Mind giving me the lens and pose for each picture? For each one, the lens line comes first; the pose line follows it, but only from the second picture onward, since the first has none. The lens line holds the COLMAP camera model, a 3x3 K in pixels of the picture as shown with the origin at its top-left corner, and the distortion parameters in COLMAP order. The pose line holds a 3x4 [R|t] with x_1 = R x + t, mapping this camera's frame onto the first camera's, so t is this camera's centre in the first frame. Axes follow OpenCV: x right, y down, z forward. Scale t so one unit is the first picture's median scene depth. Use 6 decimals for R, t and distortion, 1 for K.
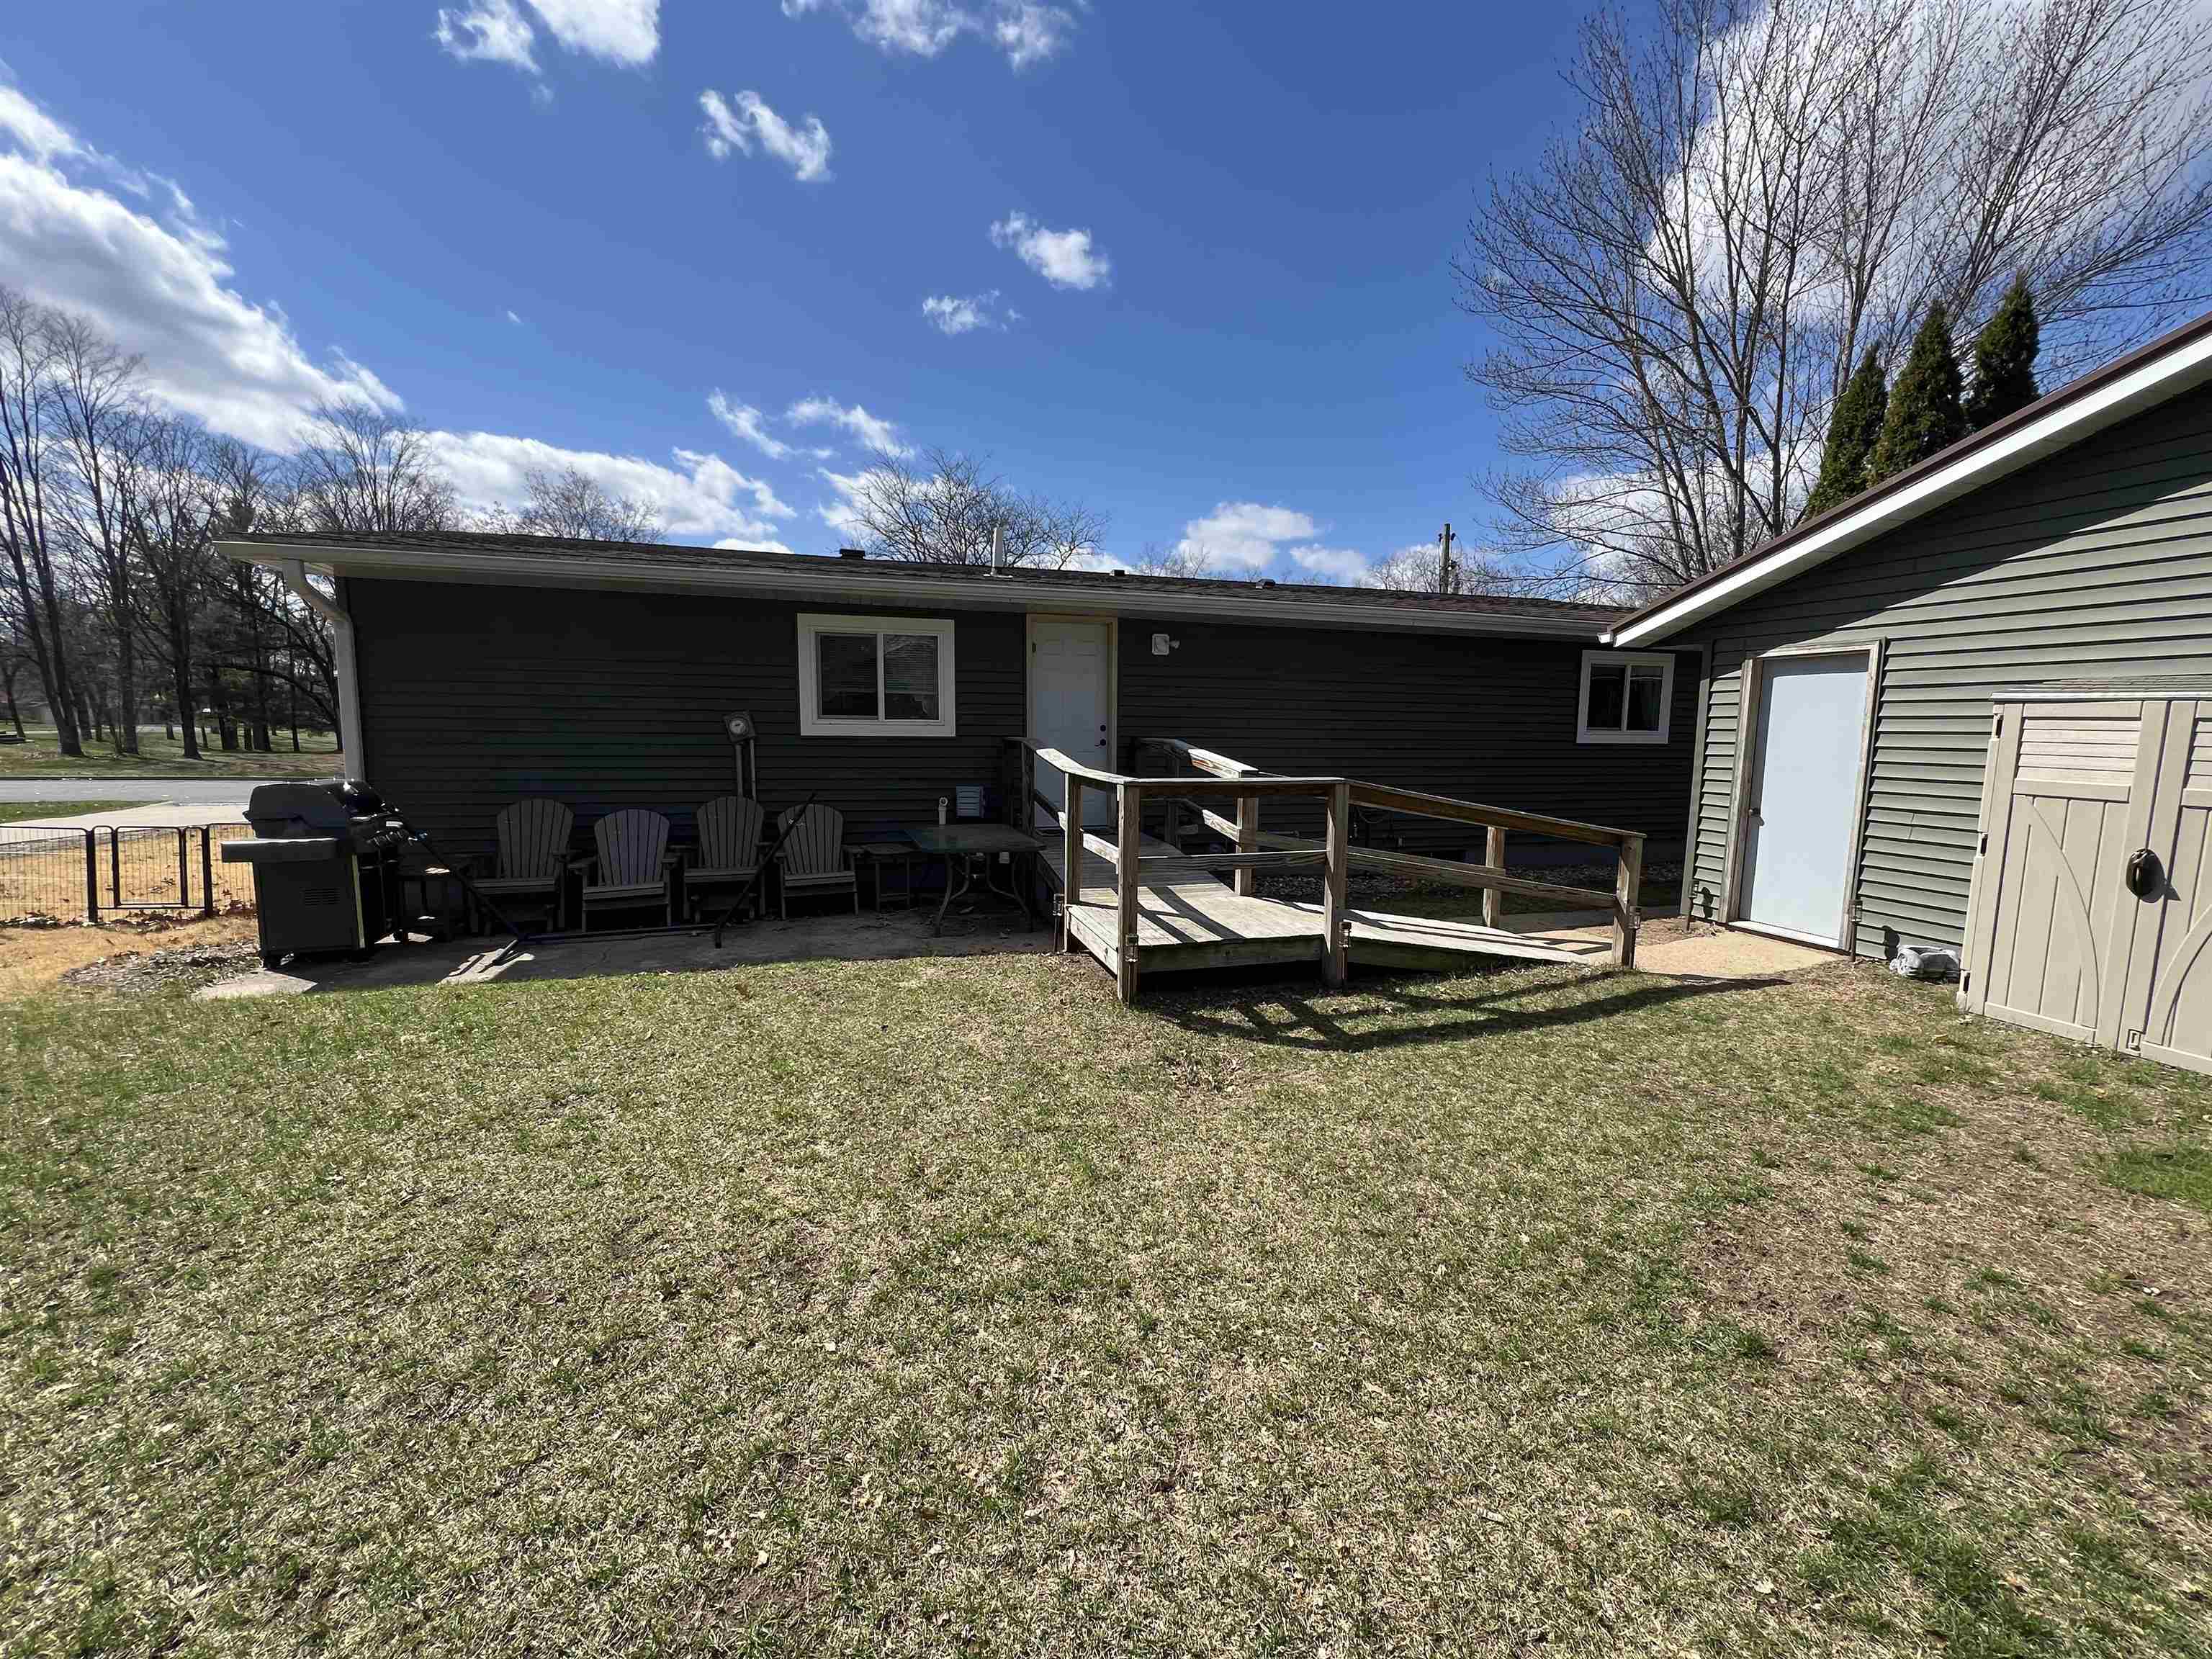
lens RADIAL K [[877.9, 0, 1100.5], [0, 877.9, 828.8], [0, 0, 1]] dist [0.003100, 0.000141]
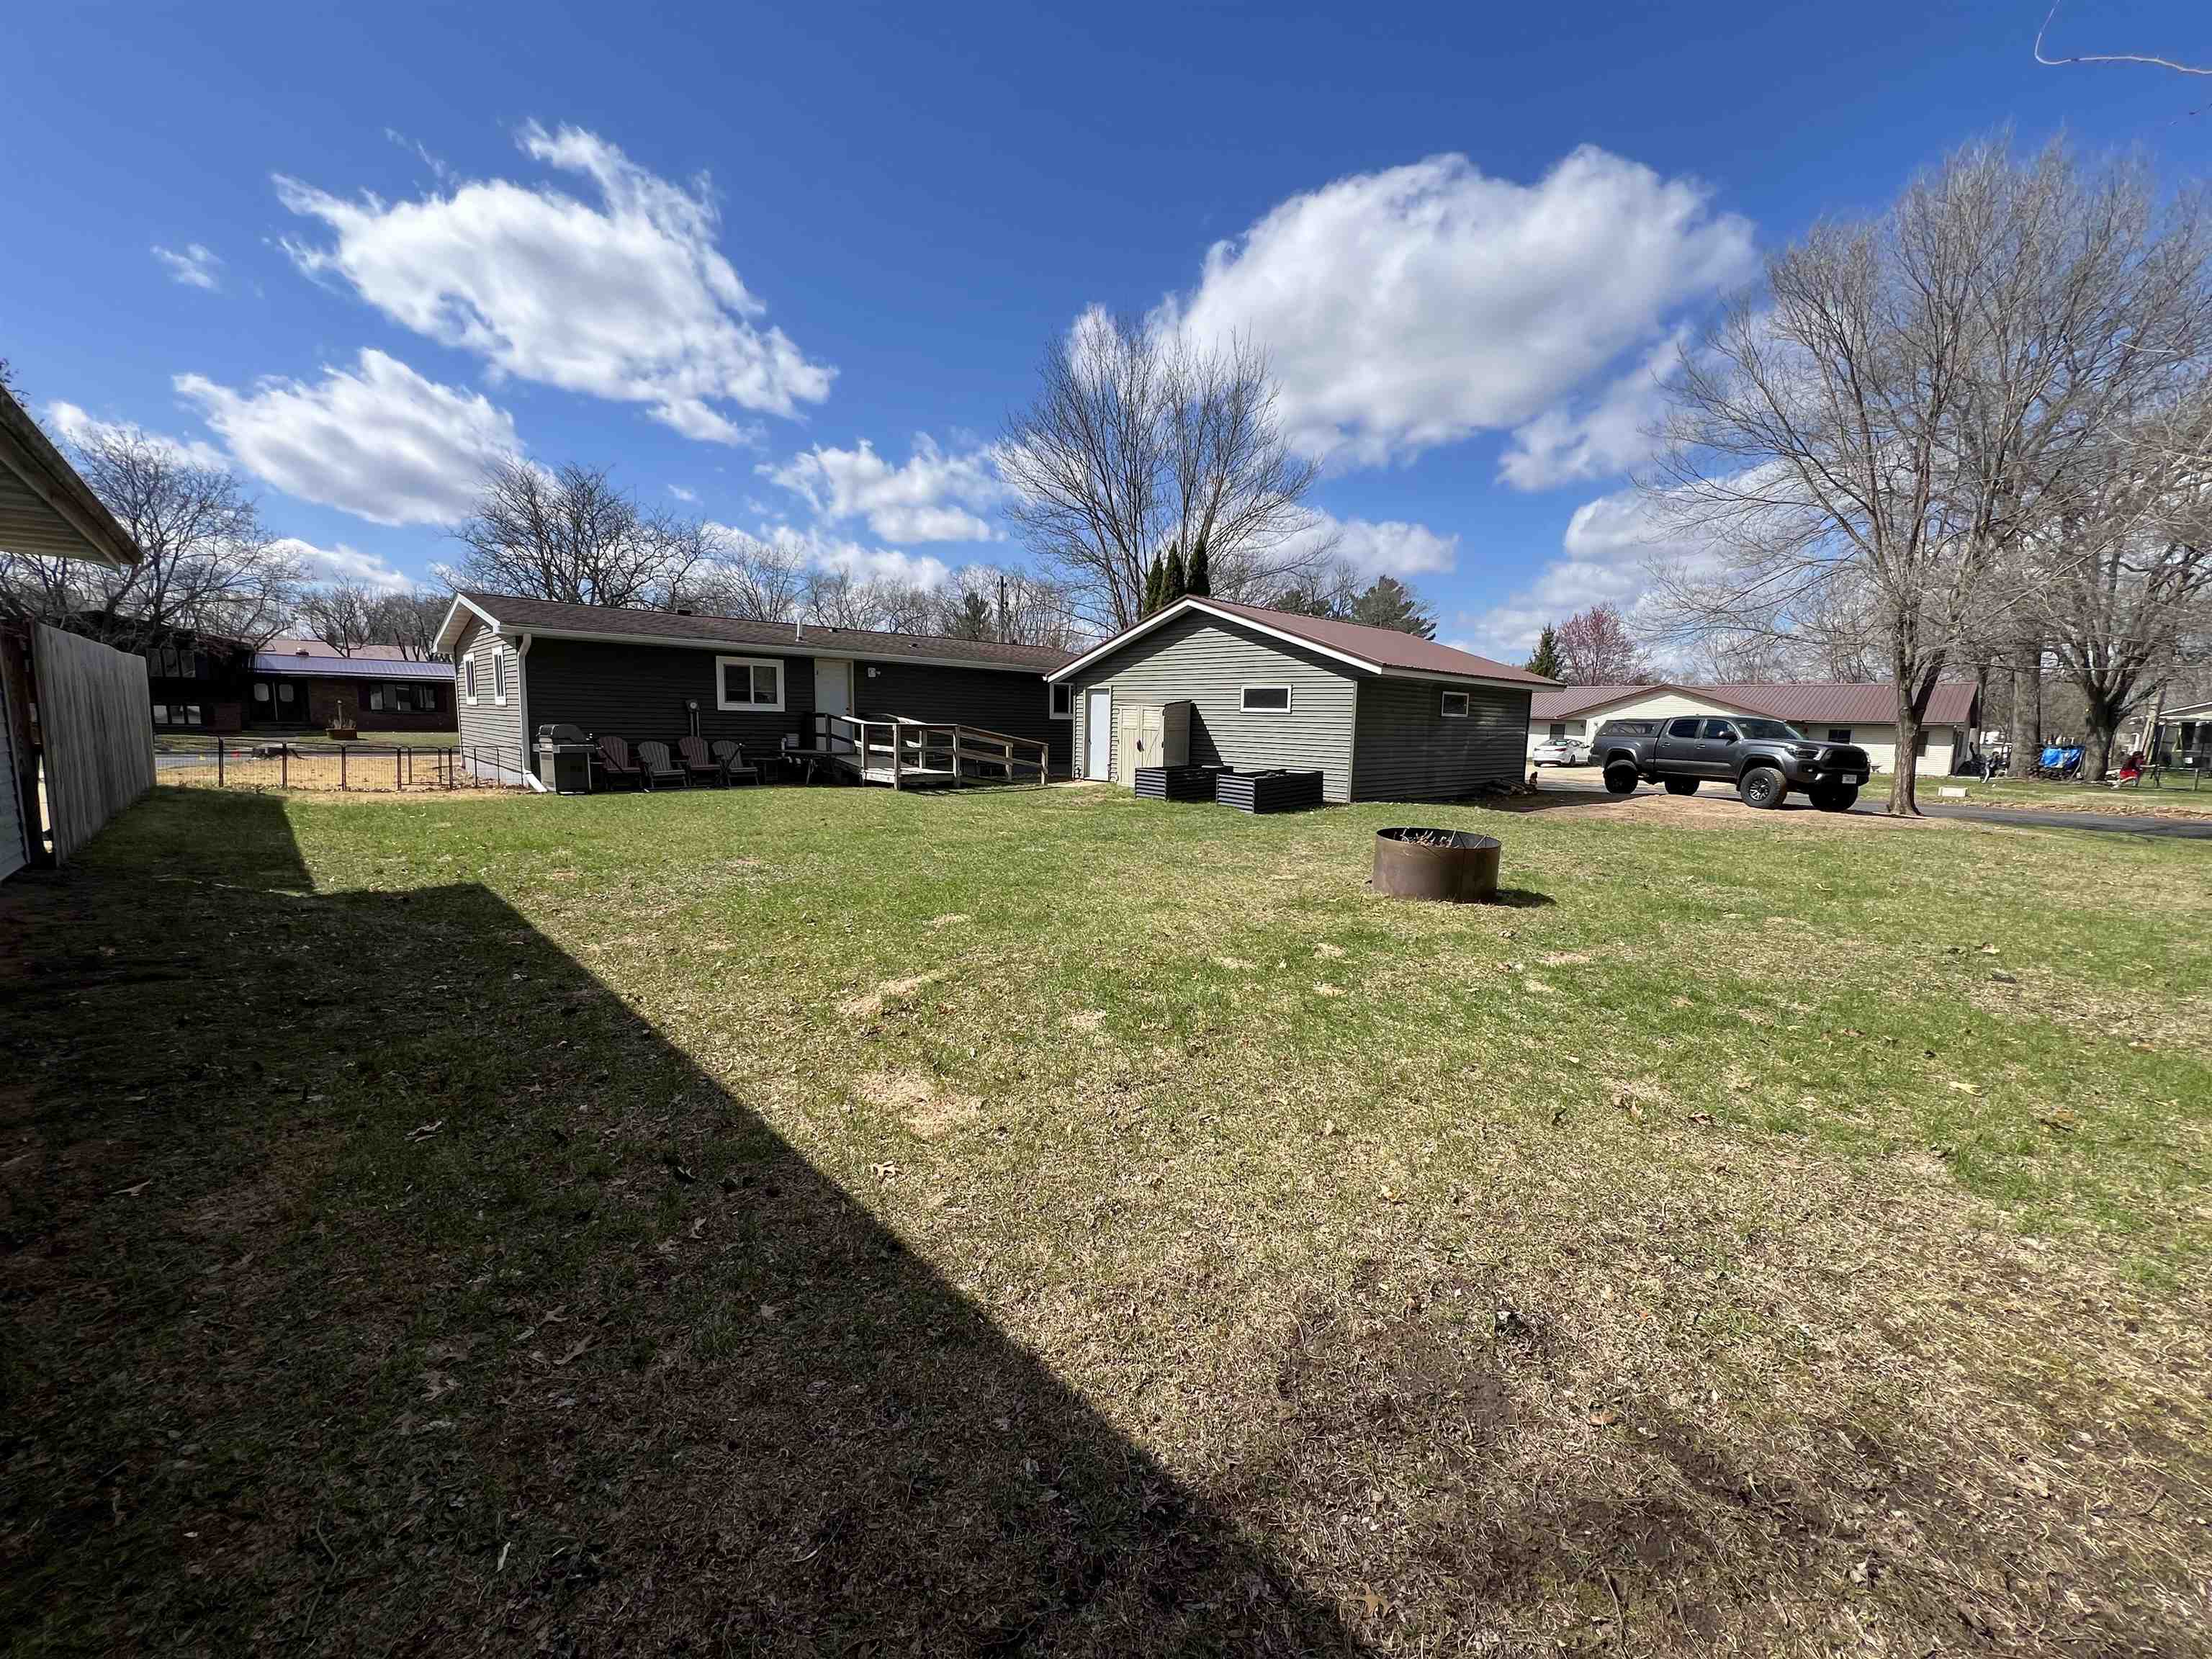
lens RADIAL K [[877.9, 0, 1104.2], [0, 877.9, 826.5], [0, 0, 1]] dist [0.003100, 0.000141]
pose [[0.891426, -0.044374, 0.450988, -0.521265], [0.040456, 0.999013, 0.018330, 0.204969], [-0.451356, 0.001905, 0.892342, -1.557417]]
